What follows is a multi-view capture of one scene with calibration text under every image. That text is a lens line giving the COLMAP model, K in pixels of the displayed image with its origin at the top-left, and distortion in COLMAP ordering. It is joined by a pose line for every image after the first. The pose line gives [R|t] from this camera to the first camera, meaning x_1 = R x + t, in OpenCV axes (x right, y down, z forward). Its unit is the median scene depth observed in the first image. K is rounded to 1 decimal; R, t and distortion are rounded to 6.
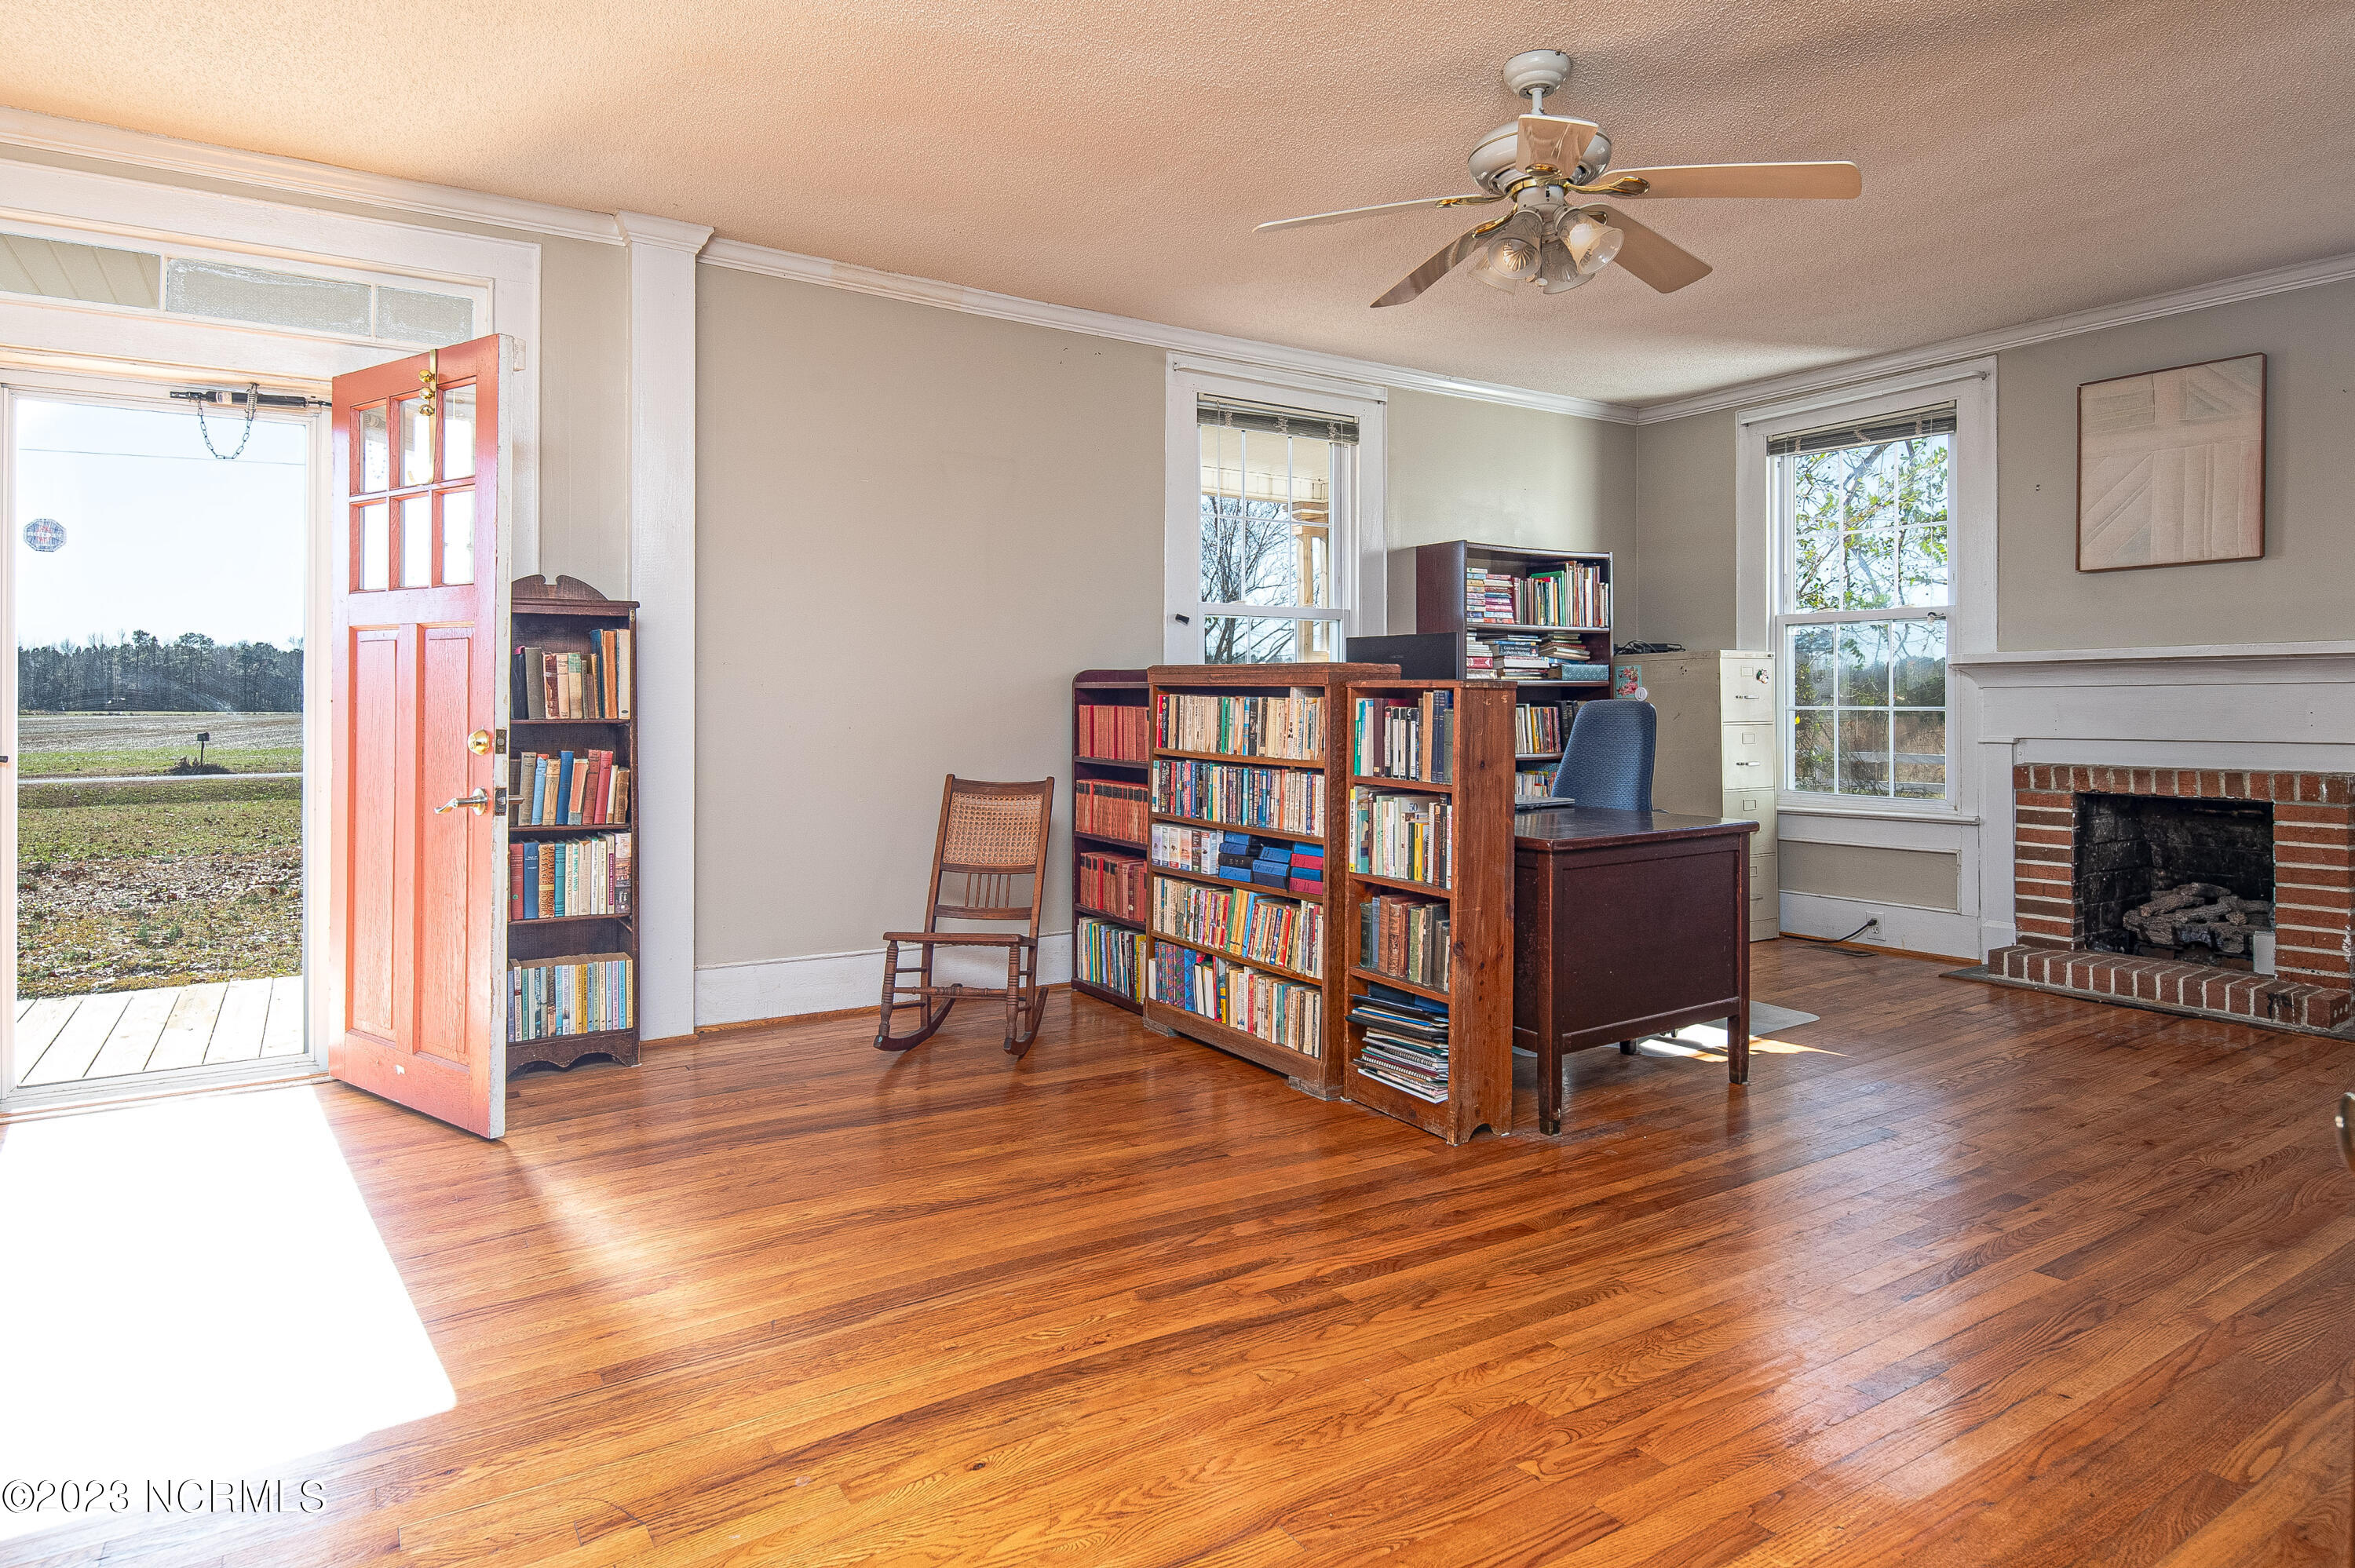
lens RADIAL K [[1311.8, 0, 1116.7], [0, 1311.8, 699.8], [0, 0, 1]] dist [-0.005442, -0.004118]
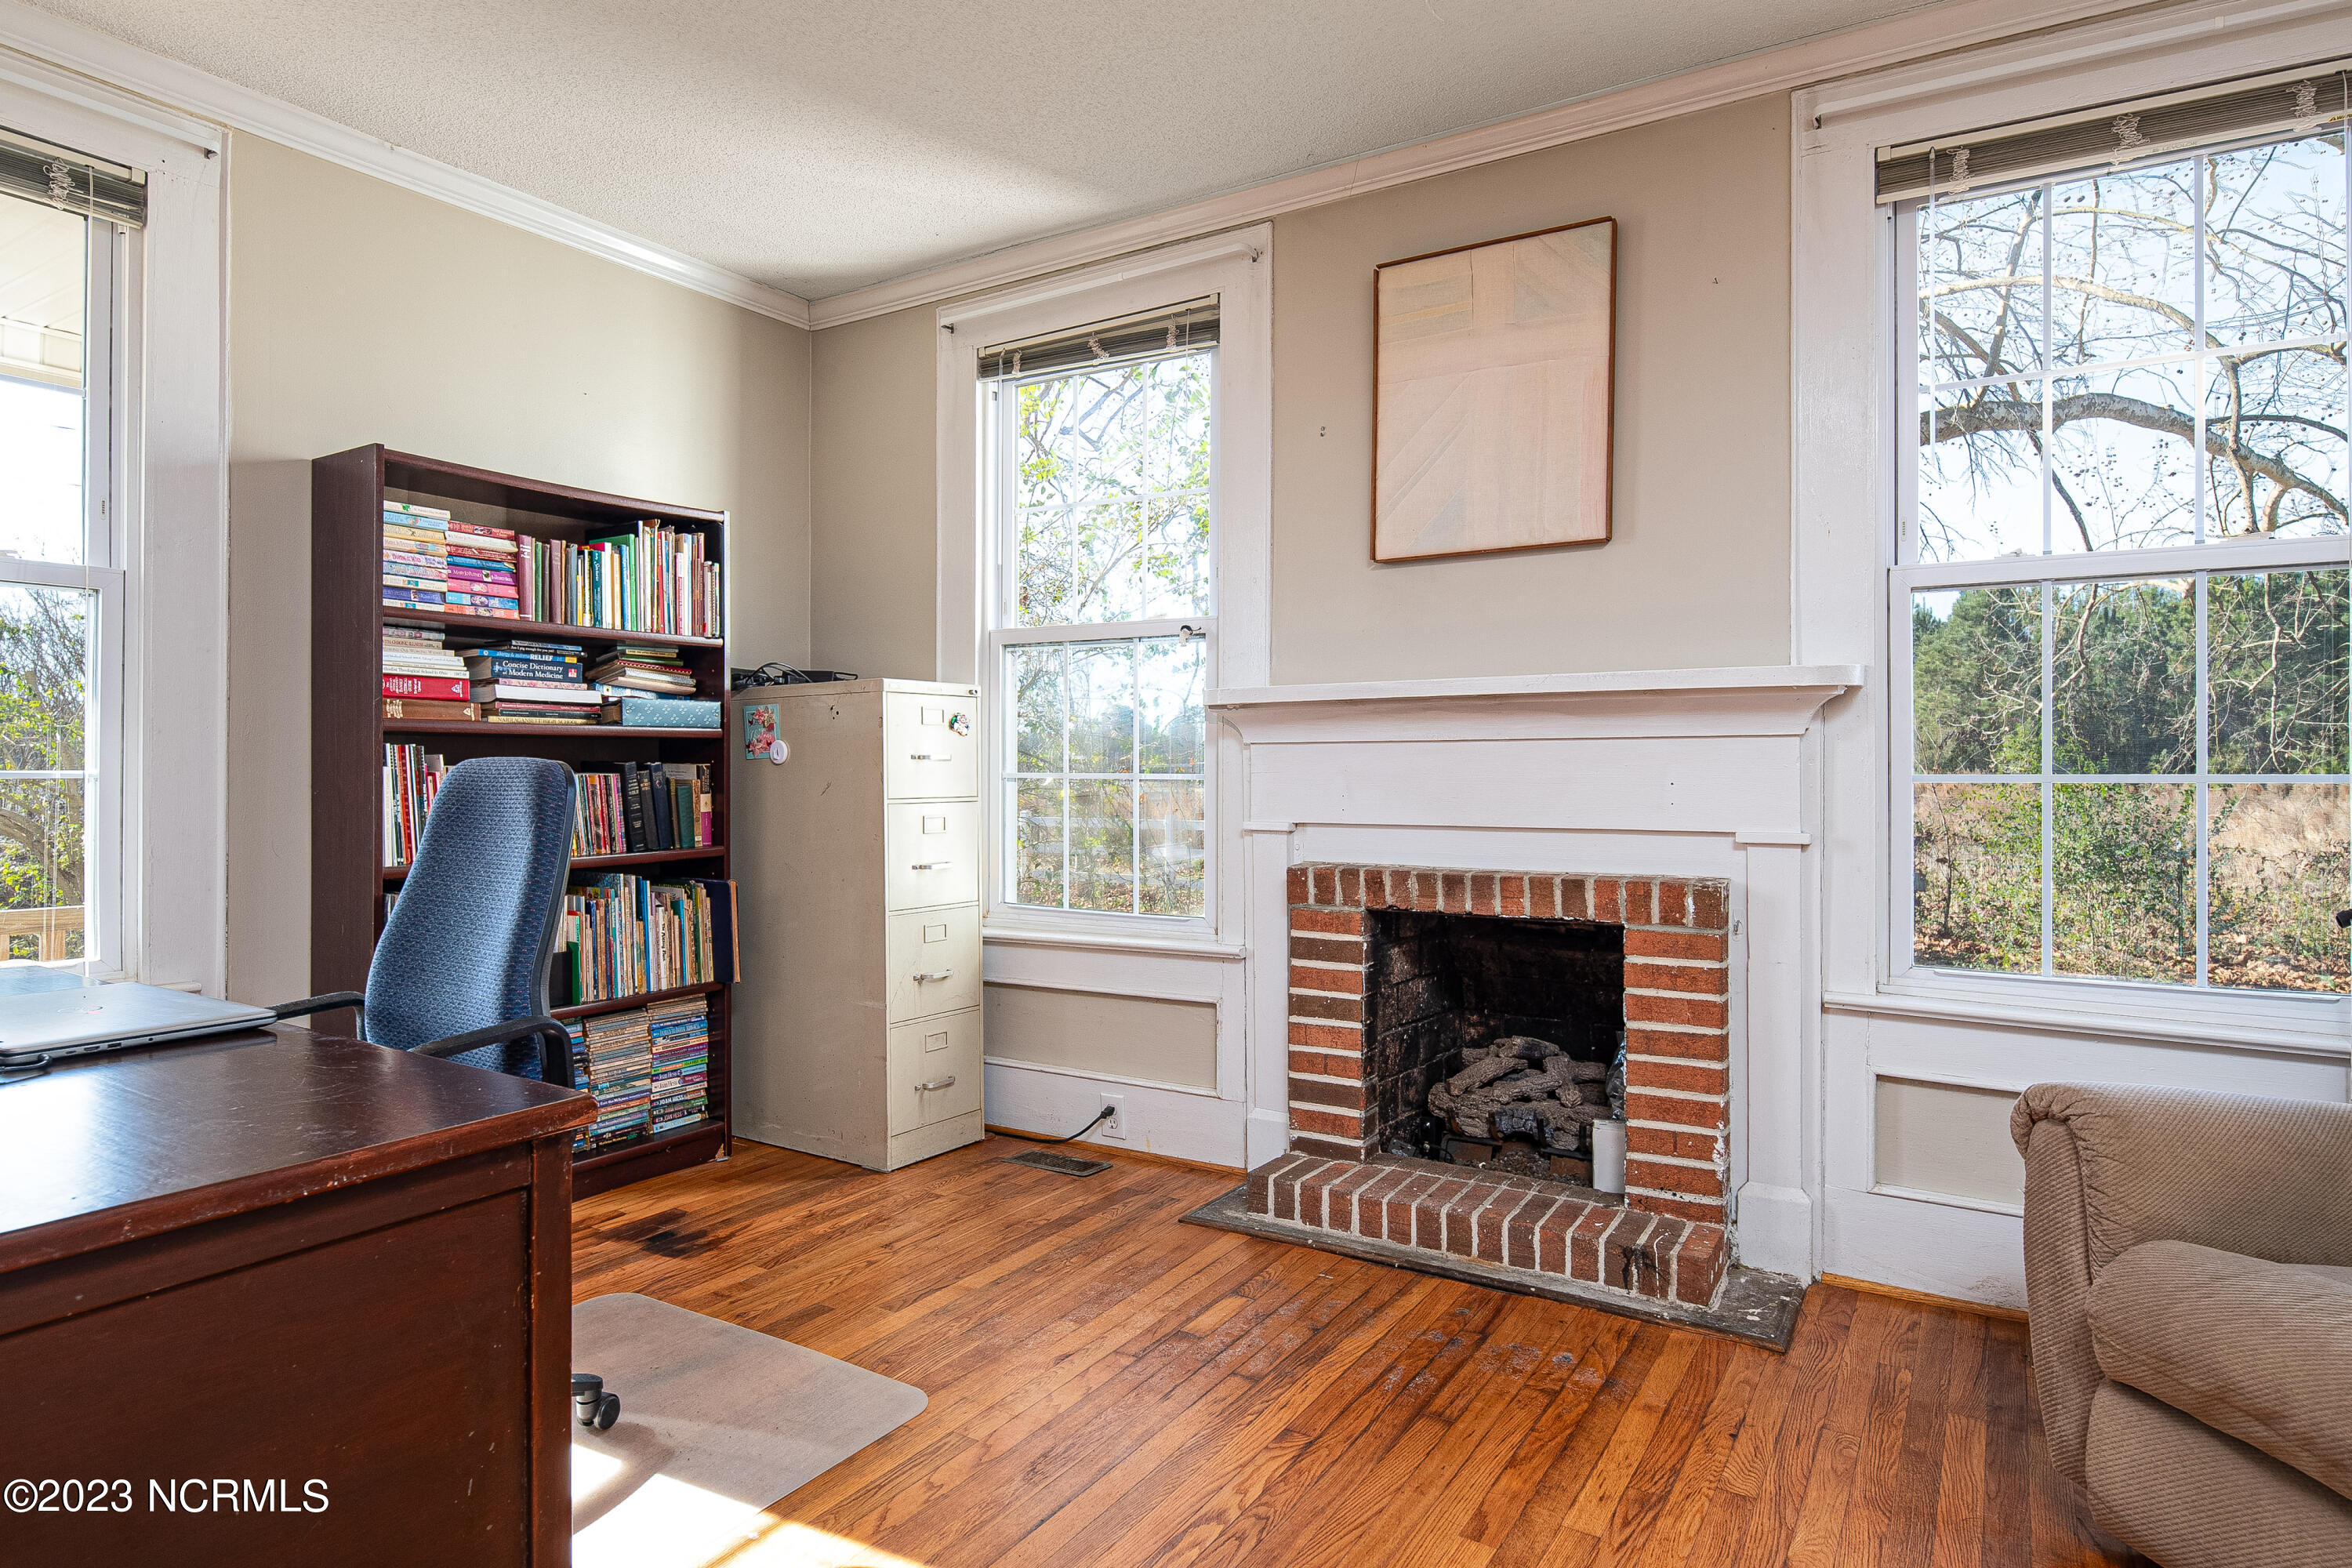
lens RADIAL K [[1310.3, 0, 1179.4], [0, 1310.3, 779.0], [0, 0, 1]] dist [-0.005442, -0.004118]
pose [[0.892374, -0.001596, 0.451294, 0.356961], [-0.003310, 0.999944, 0.010080, 0.001630], [-0.451285, -0.010489, 0.892318, 0.463461]]
